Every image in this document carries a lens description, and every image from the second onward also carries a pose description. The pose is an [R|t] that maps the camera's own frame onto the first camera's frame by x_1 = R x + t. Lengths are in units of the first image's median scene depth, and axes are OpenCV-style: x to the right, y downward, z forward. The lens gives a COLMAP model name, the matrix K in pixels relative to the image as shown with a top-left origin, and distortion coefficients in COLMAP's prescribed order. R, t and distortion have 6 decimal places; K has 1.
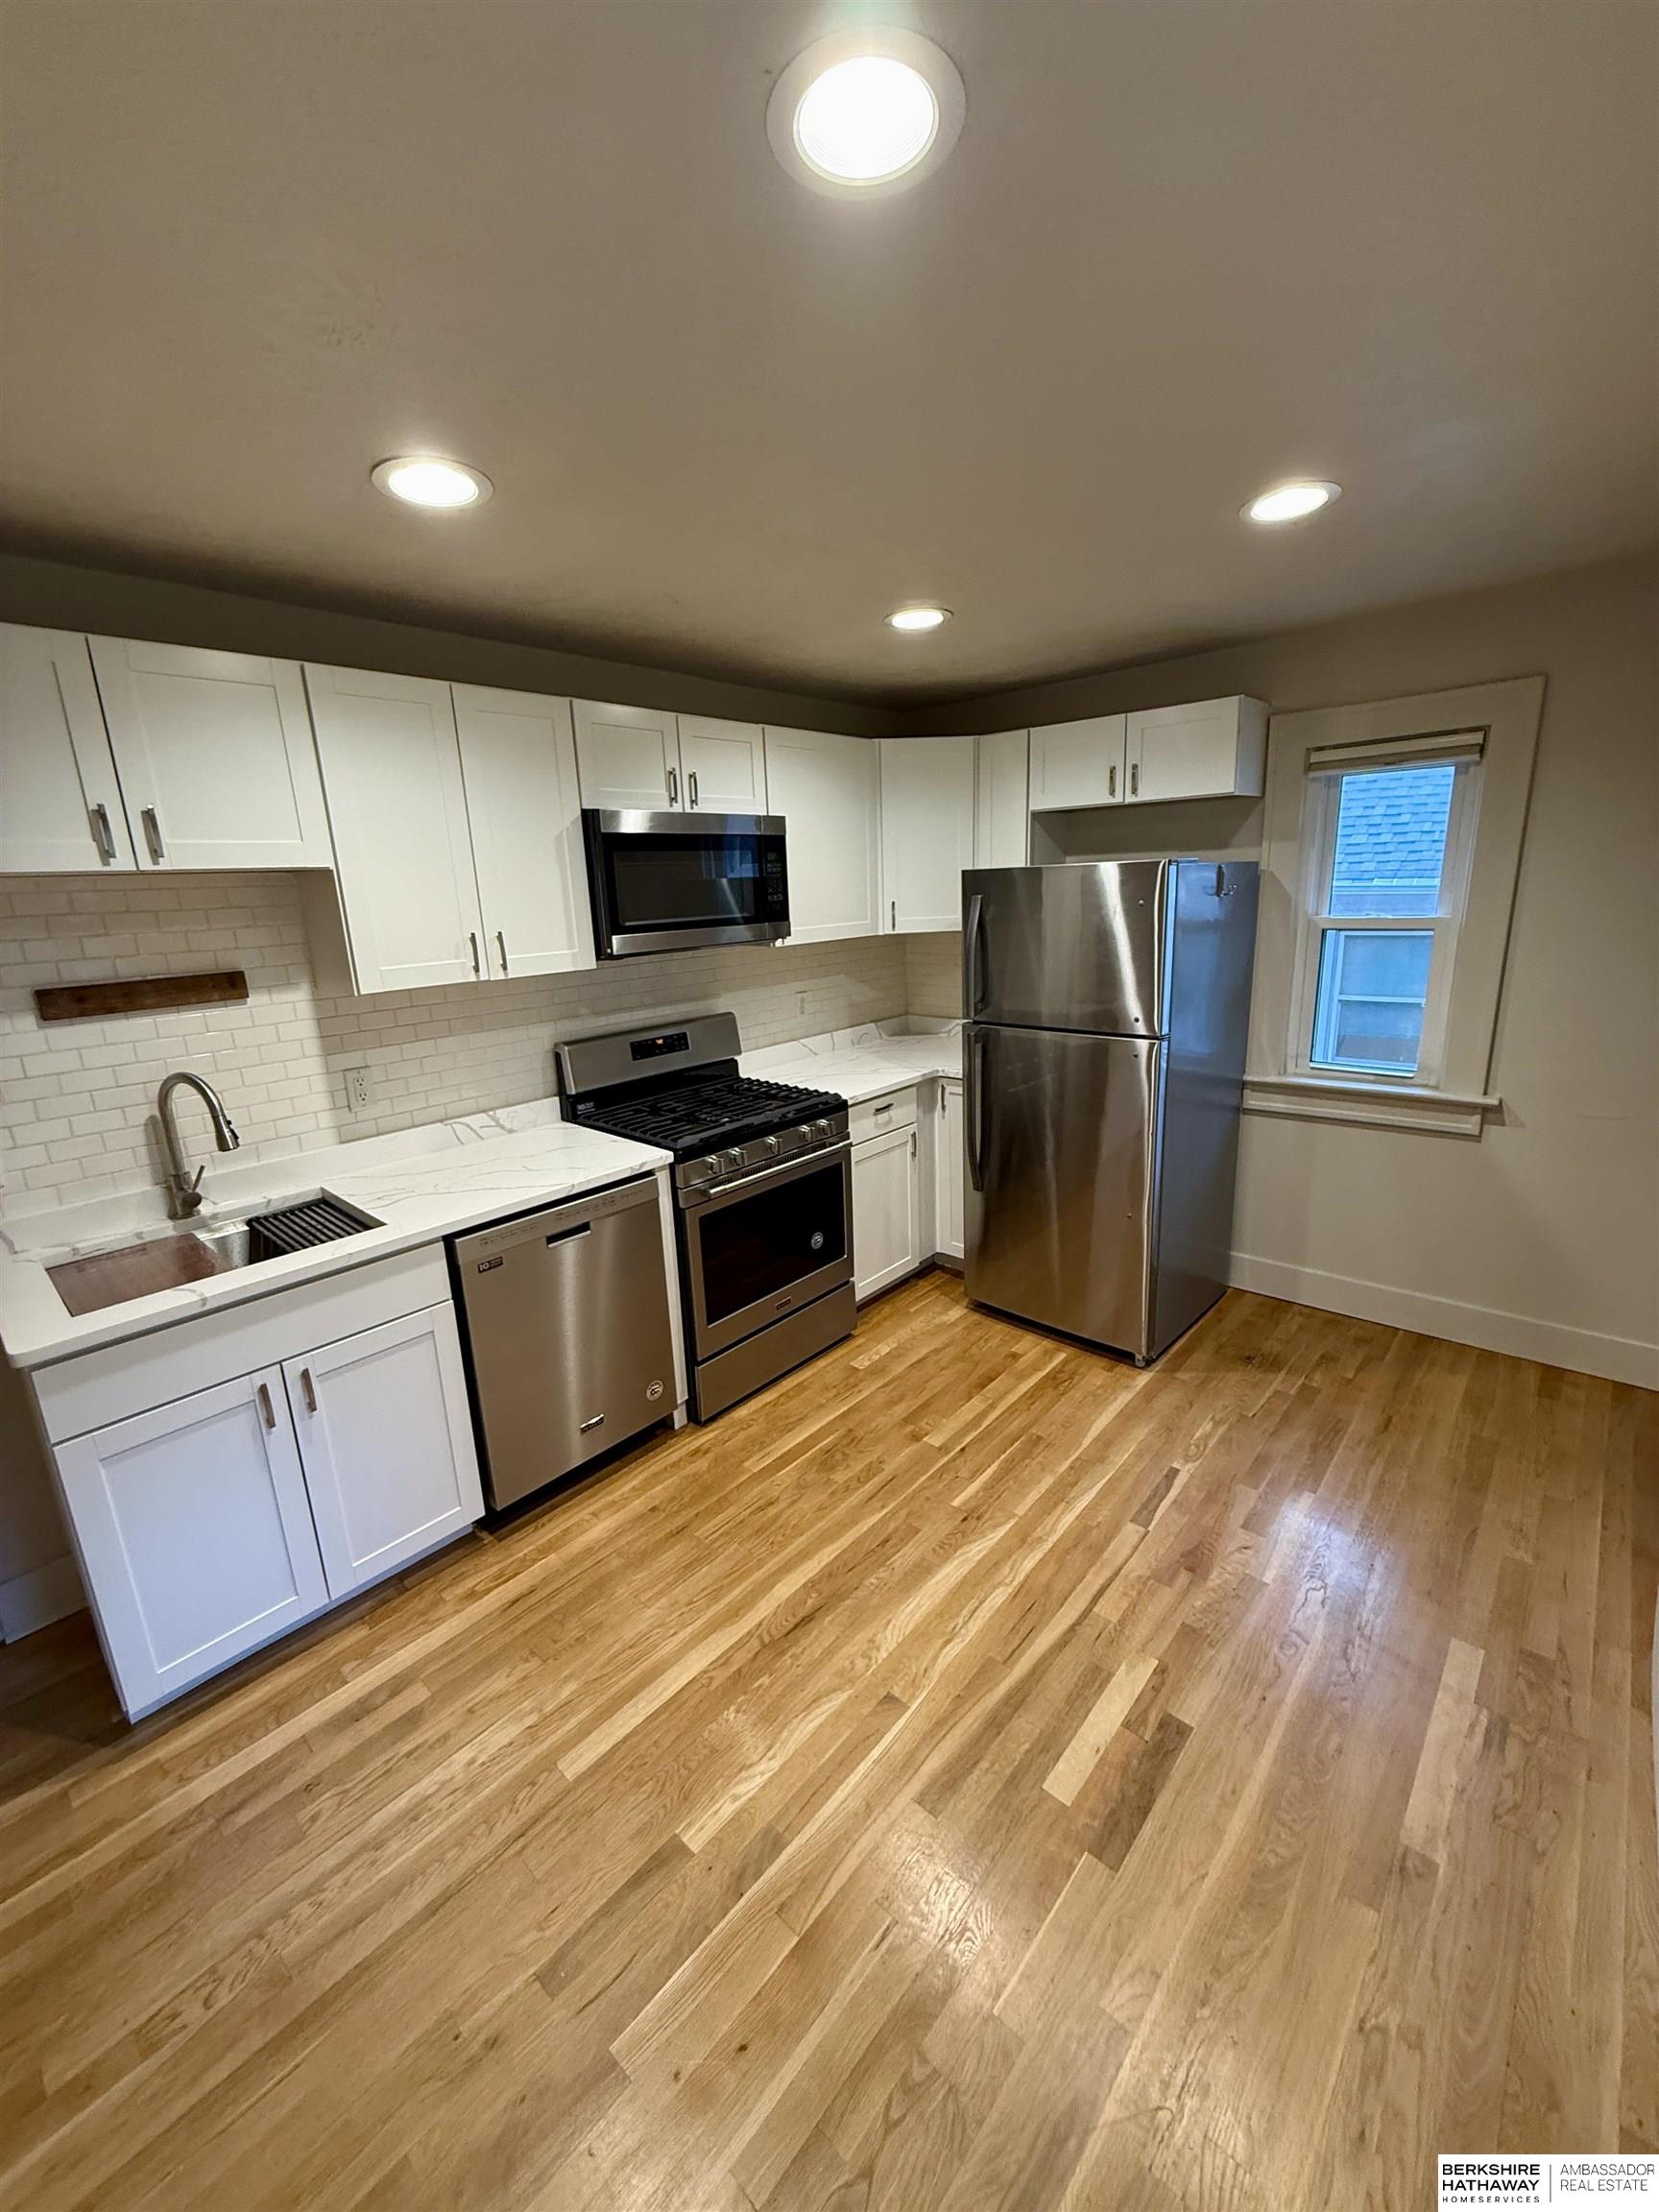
lens RADIAL K [[886.2, 0, 833.3], [0, 886.2, 1101.2], [0, 0, 1]] dist [-0.000799, -0.000641]
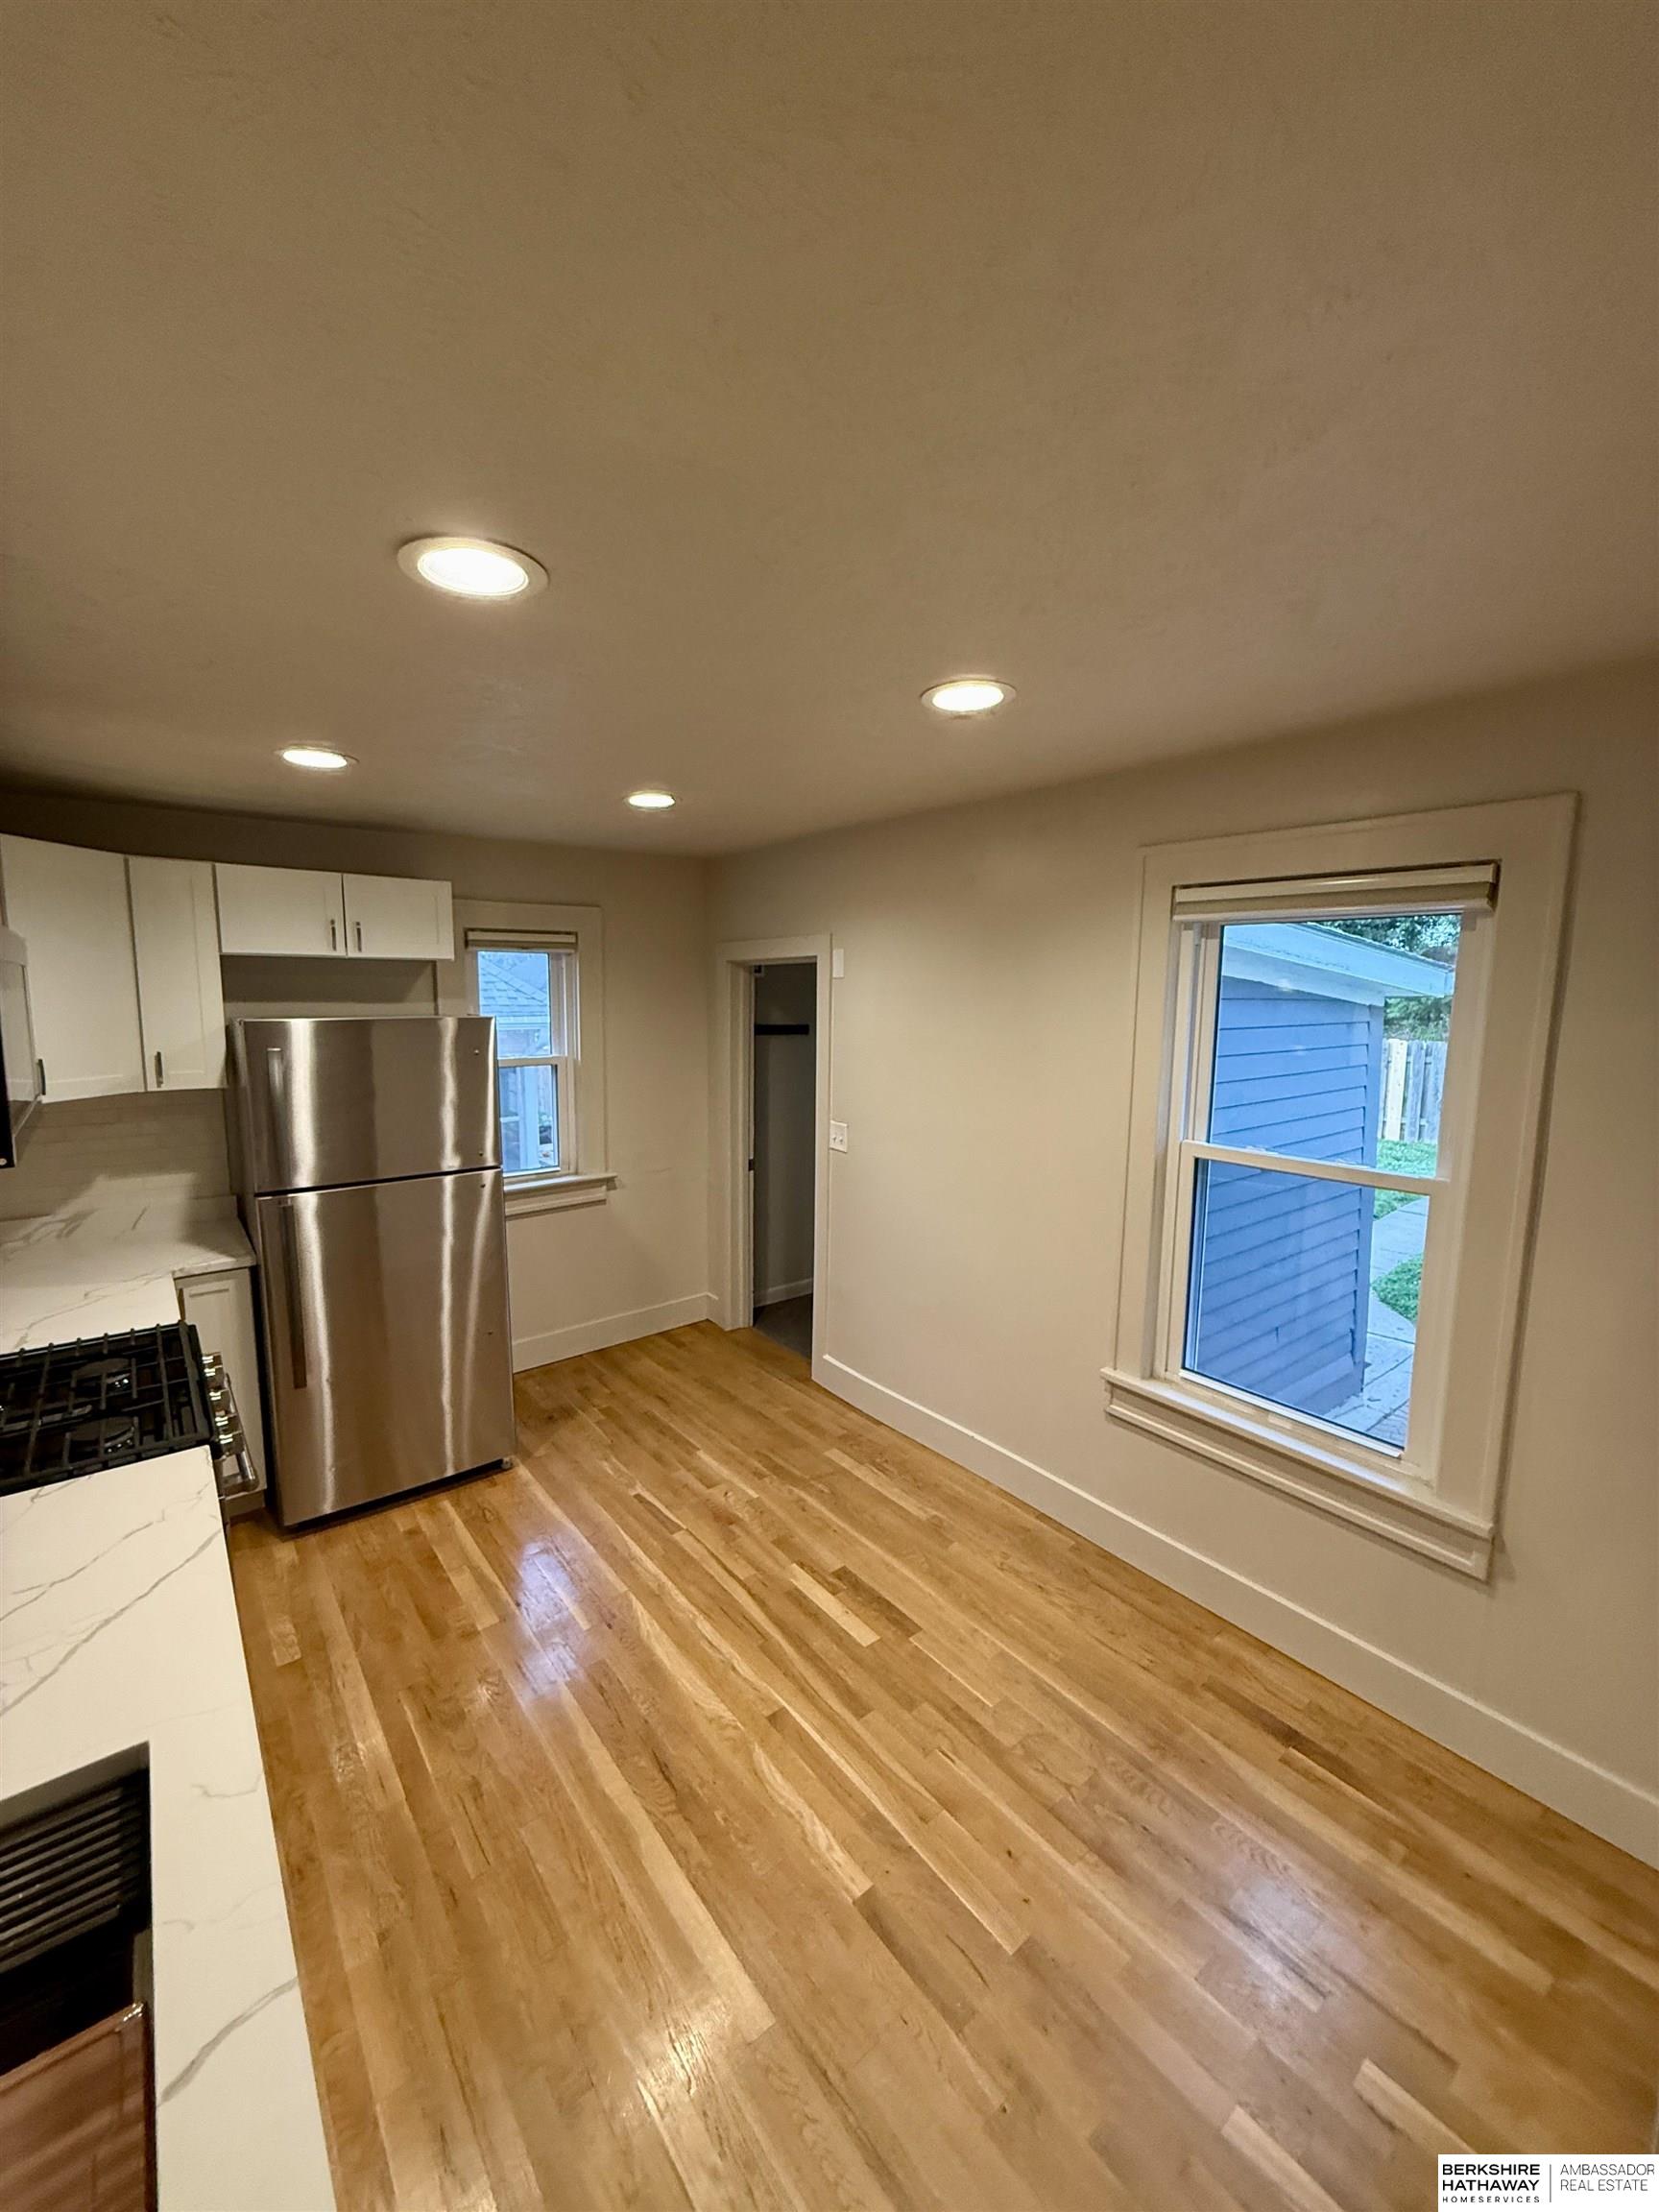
lens RADIAL K [[887.7, 0, 827.8], [0, 887.7, 1102.5], [0, 0, 1]] dist [-0.000141, 0.001213]
pose [[0.163534, -0.085187, 0.982853, -0.895064], [0.224630, 0.973311, 0.046984, -0.143959], [-0.960624, 0.213095, 0.178305, 0.476222]]
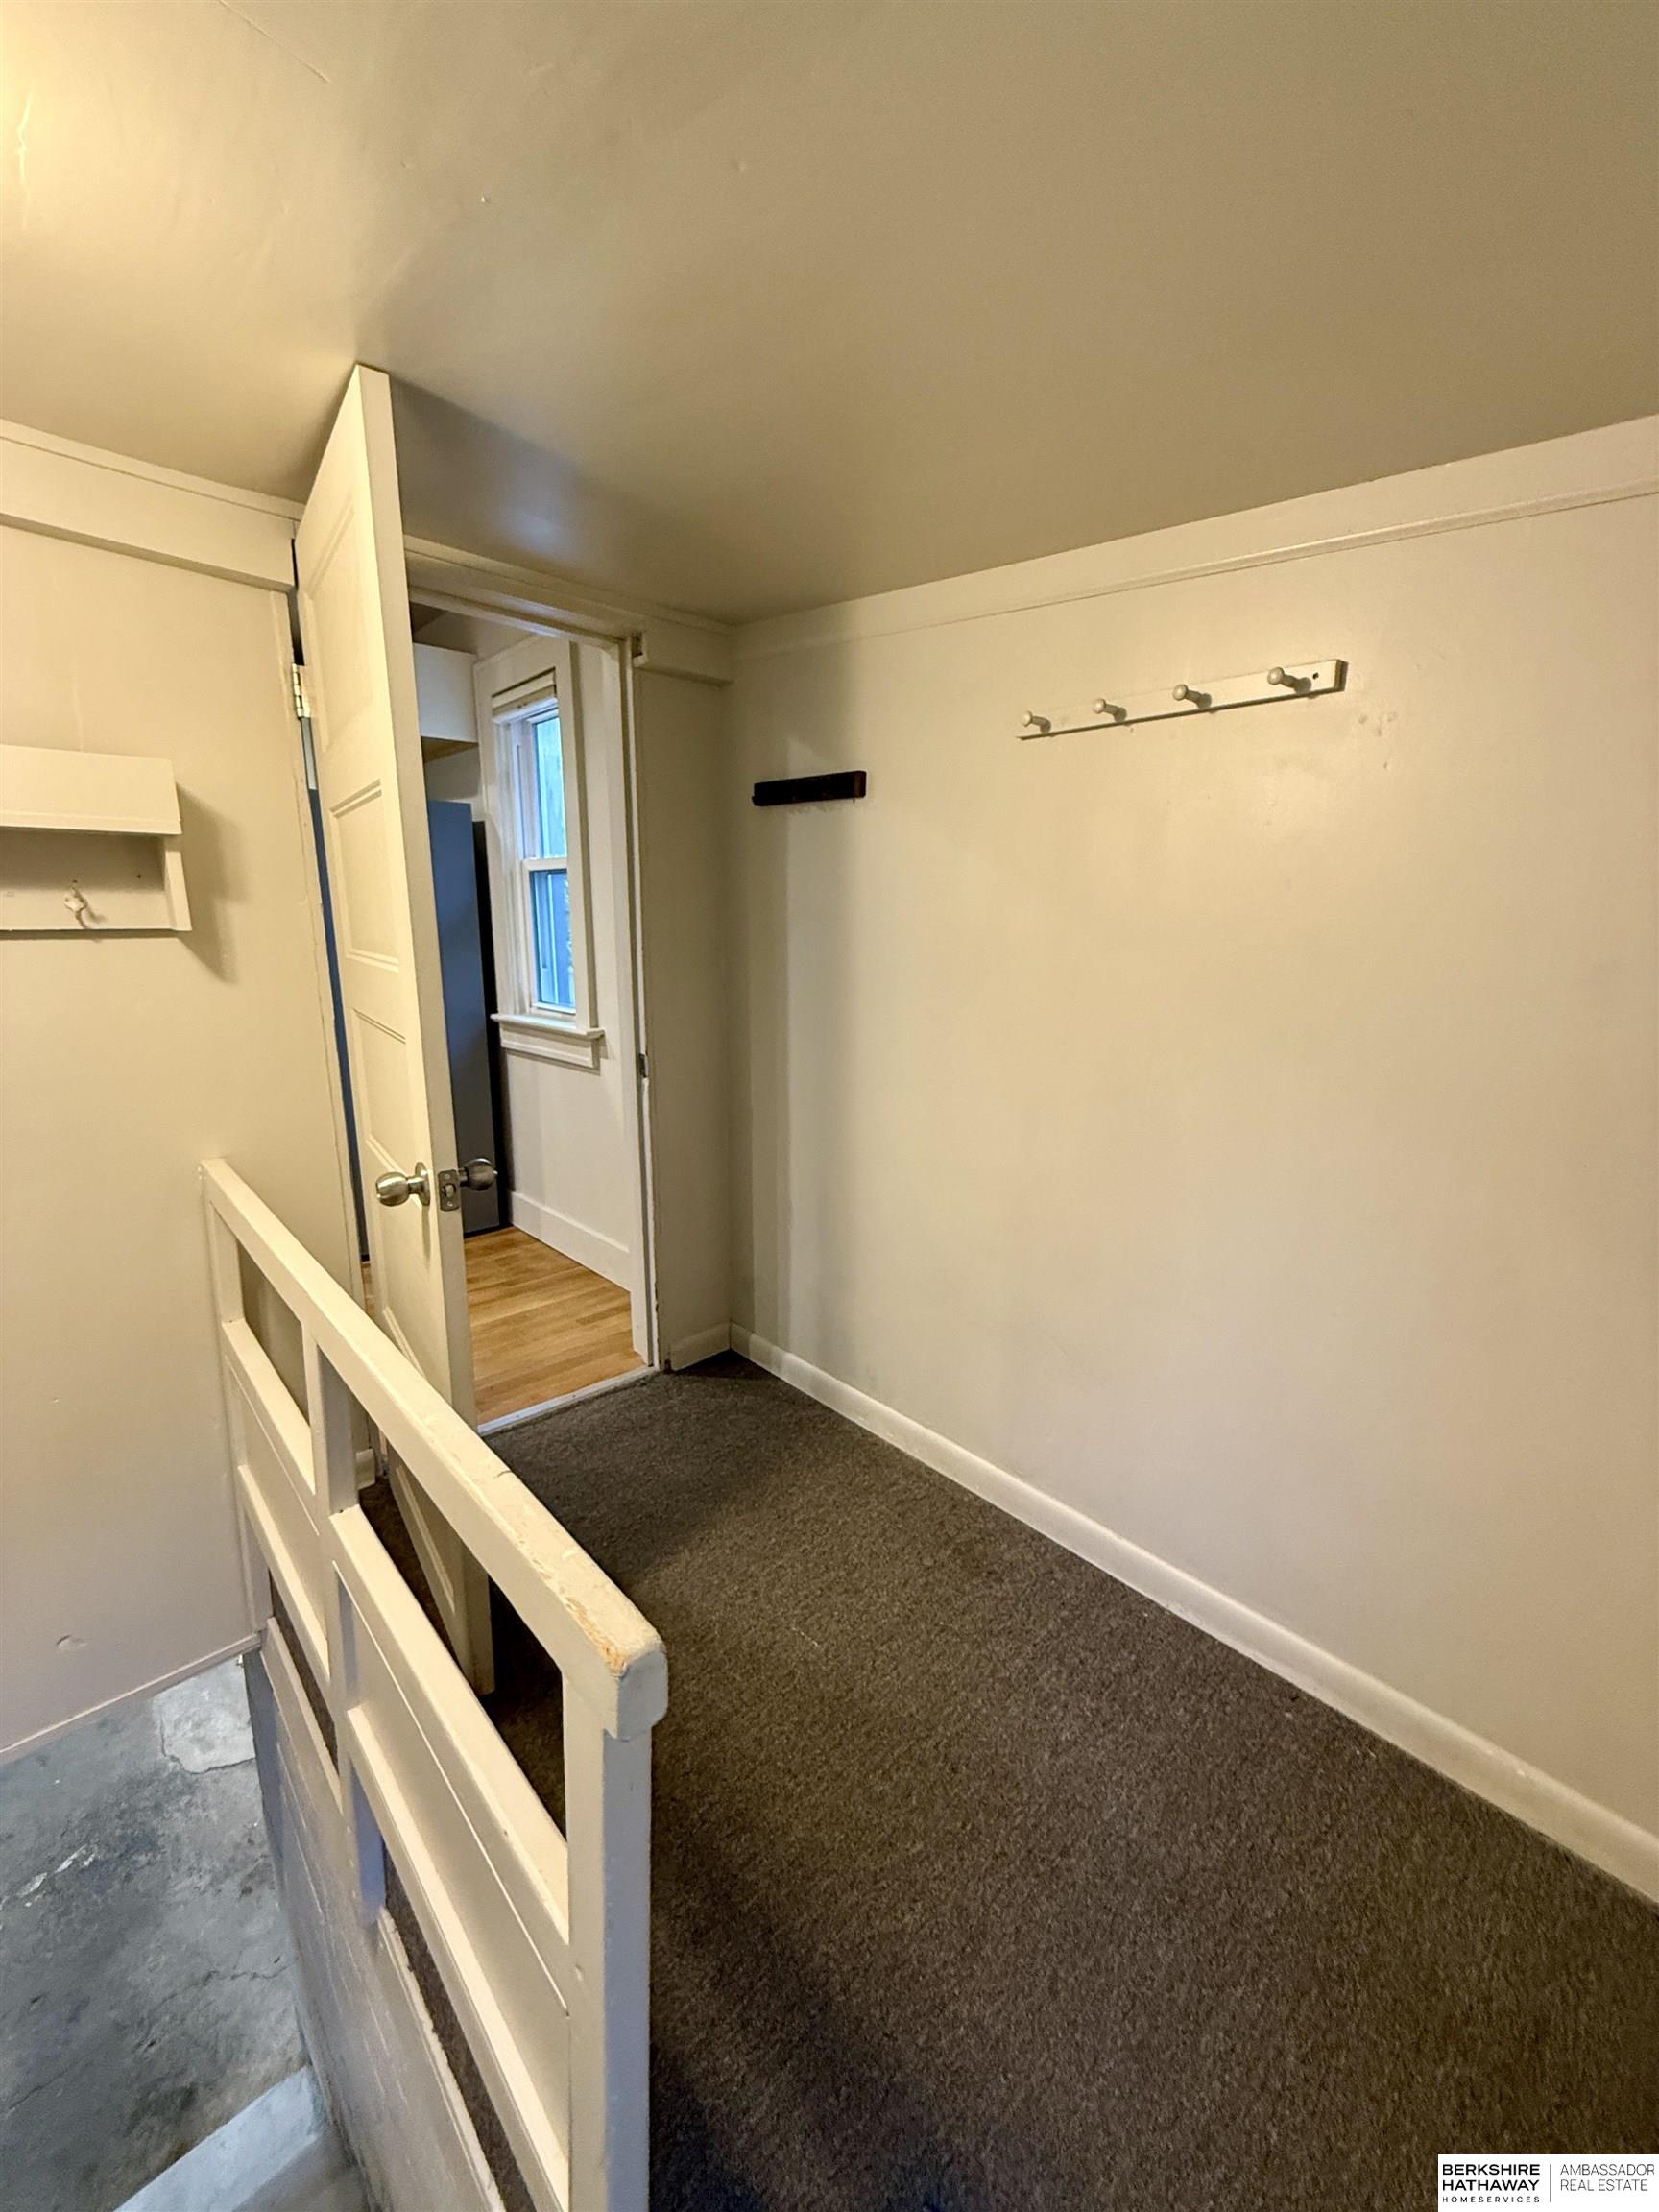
lens RADIAL K [[886.2, 0, 833.3], [0, 886.2, 1101.2], [0, 0, 1]] dist [-0.000799, -0.000641]
pose [[0.994889, 0.059963, -0.081242, 1.504960], [-0.063225, 0.997268, -0.038201, 0.134923], [0.078729, 0.043142, 0.995962, 0.010290]]
